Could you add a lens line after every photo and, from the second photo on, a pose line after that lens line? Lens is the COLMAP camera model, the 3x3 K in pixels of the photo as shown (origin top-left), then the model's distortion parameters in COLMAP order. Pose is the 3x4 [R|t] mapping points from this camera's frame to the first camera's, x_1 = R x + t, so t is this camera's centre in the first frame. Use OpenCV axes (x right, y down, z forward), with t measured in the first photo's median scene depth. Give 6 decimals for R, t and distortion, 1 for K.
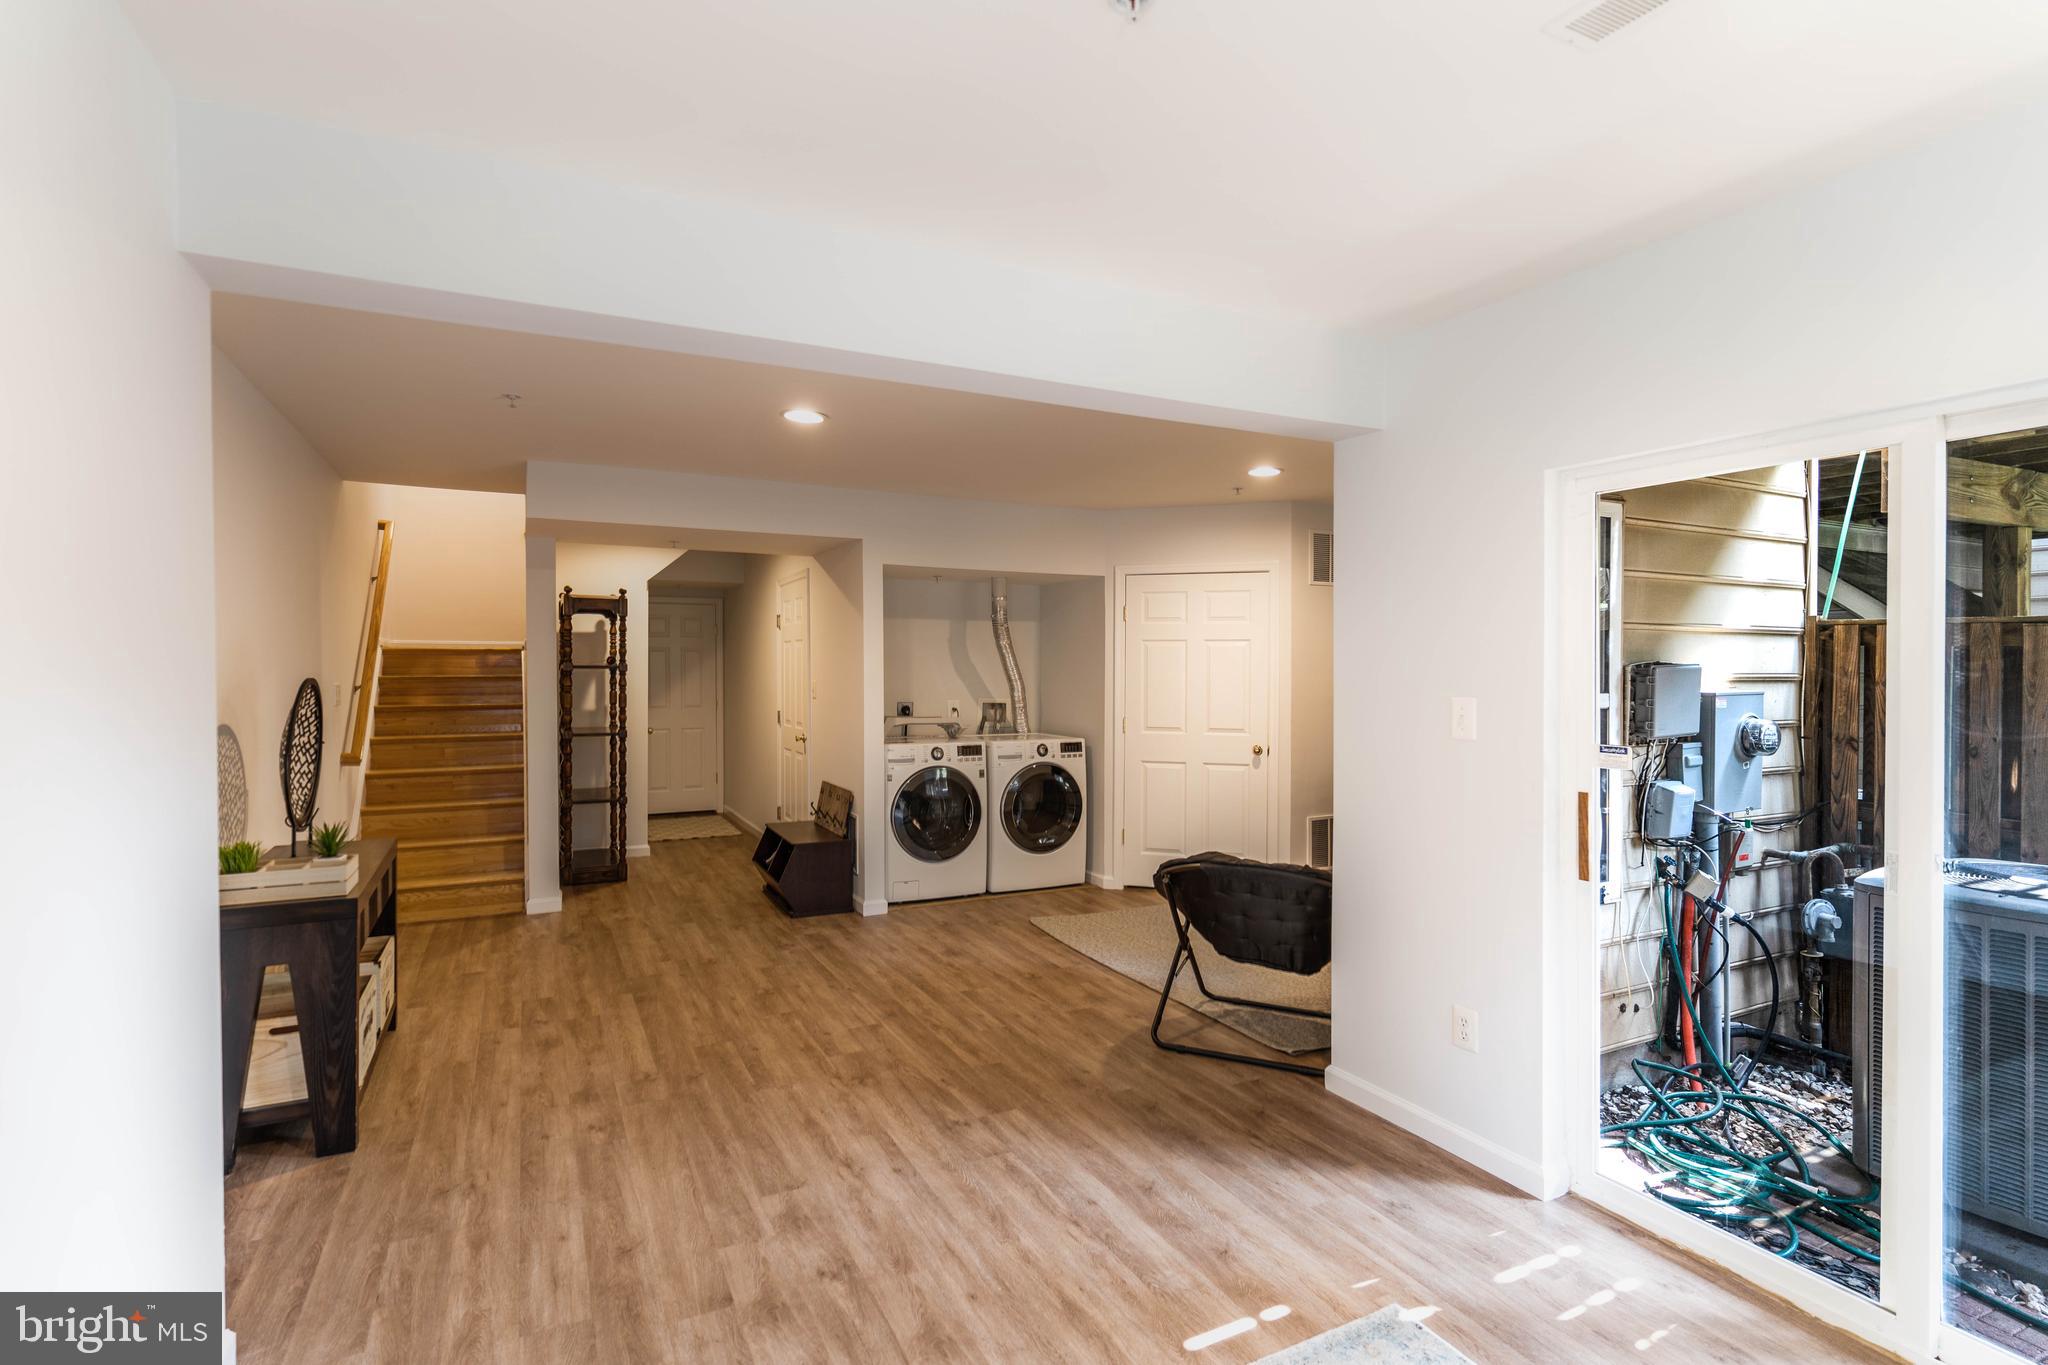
lens RADIAL K [[1004.8, 0, 1023.1], [0, 1004.8, 671.7], [0, 0, 1]] dist [-0.018048, 0.000369]
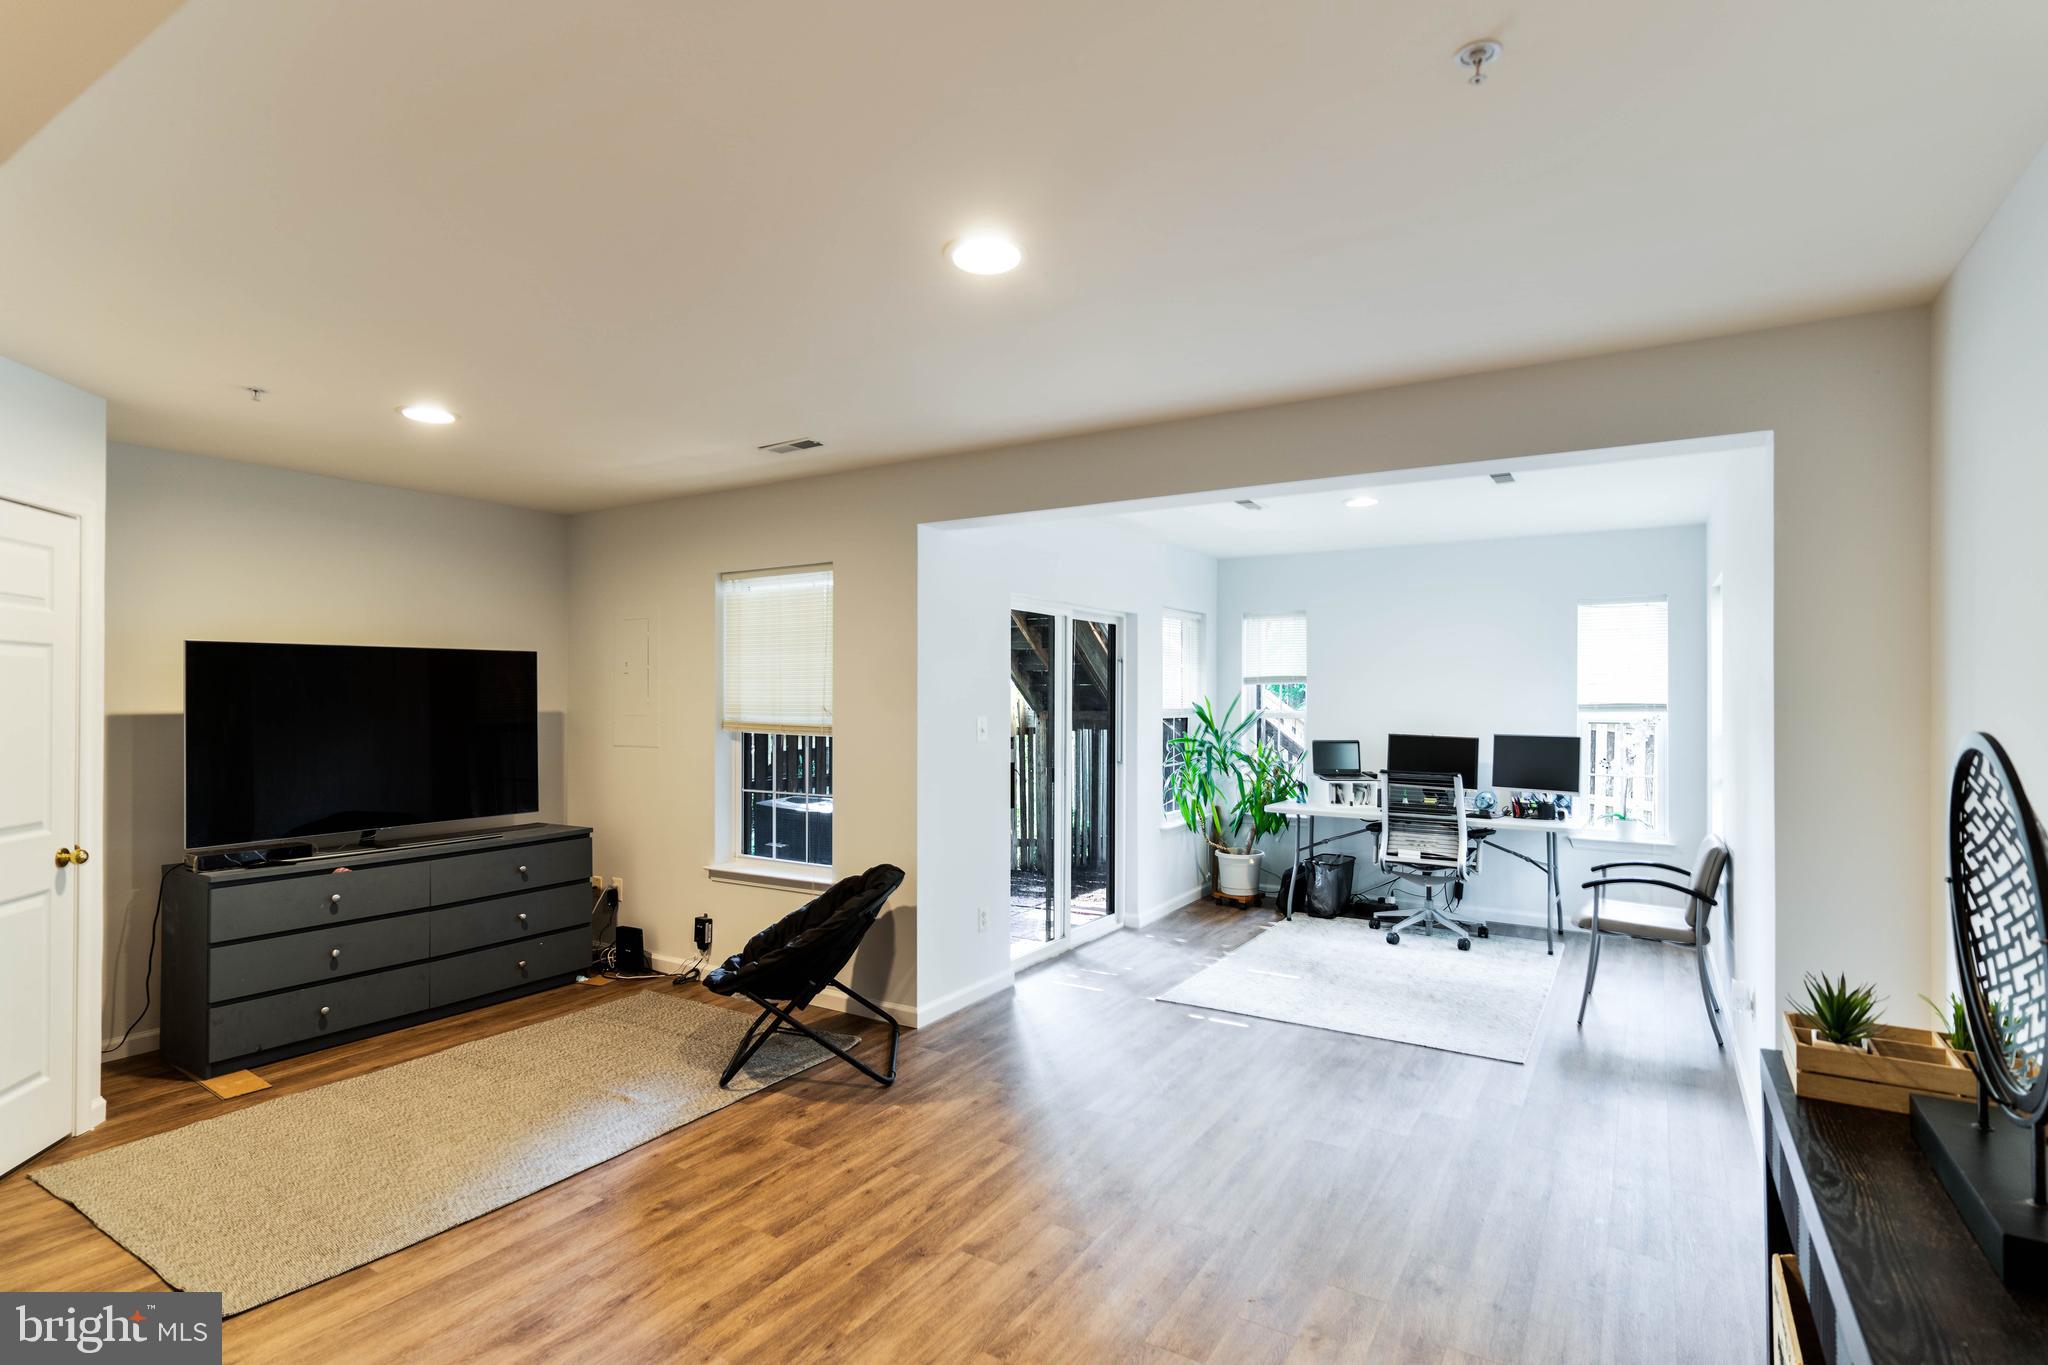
lens RADIAL K [[1004.8, 0, 1028.4], [0, 1004.8, 688.2], [0, 0, 1]] dist [-0.018048, 0.000369]
pose [[-0.526566, 0.003060, 0.850129, -0.730273], [0.004337, 0.999990, -0.000913, -0.012355], [-0.850123, 0.003206, -0.526574, 1.323859]]
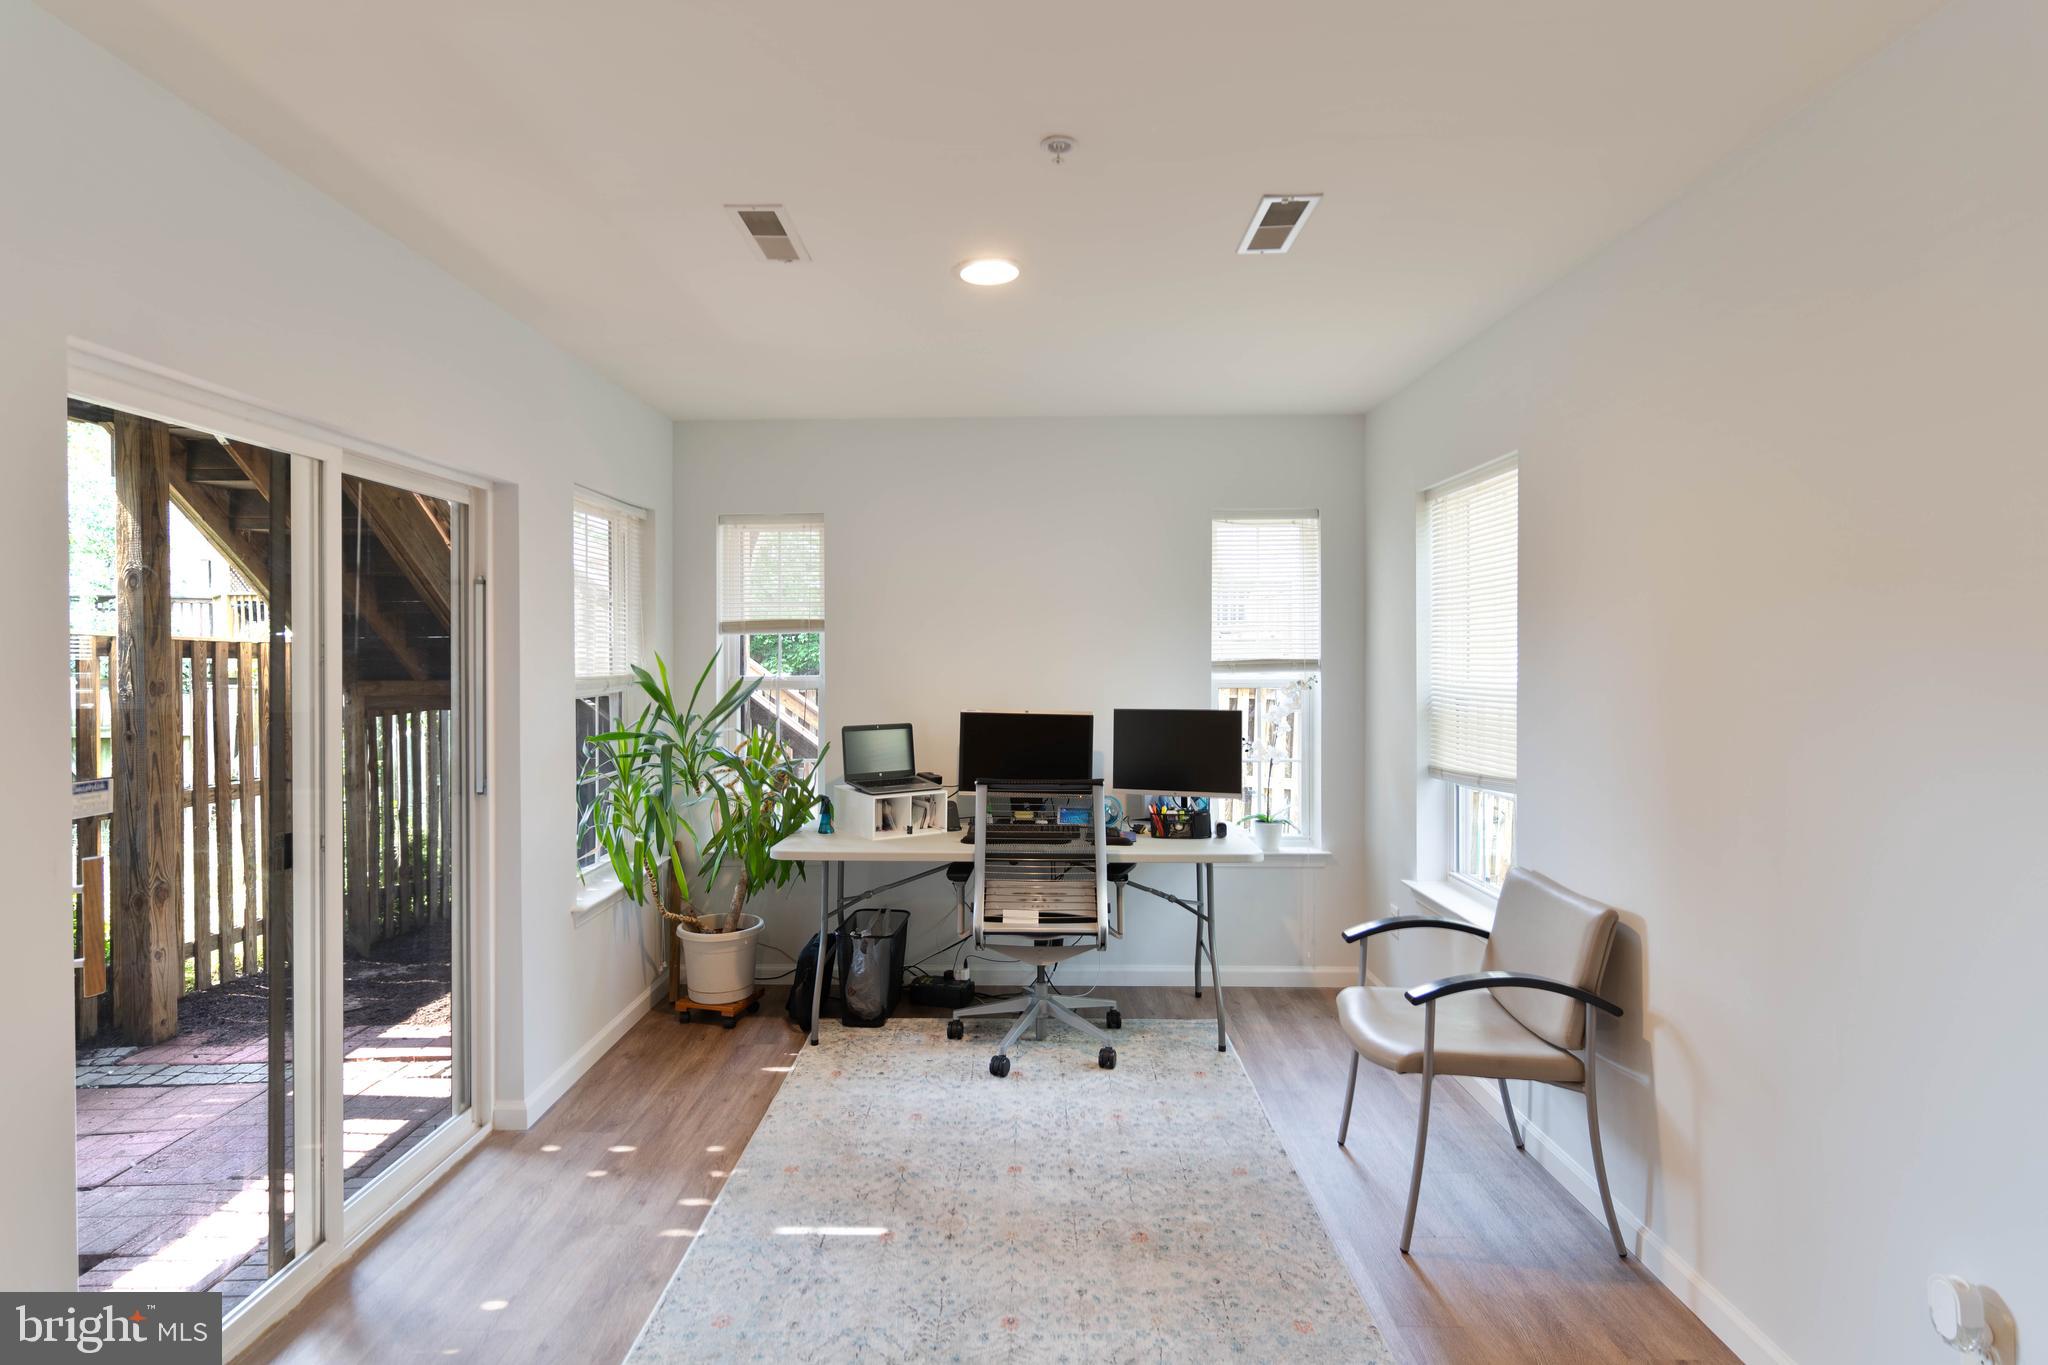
lens RADIAL K [[1004.8, 0, 990.8], [0, 1004.8, 661.0], [0, 0, 1]] dist [-0.018048, 0.000369]
pose [[-0.880900, -0.002633, 0.473295, -0.174595], [0.006451, 0.999825, 0.017568, -0.006929], [-0.473259, 0.018529, -0.880729, 0.863172]]
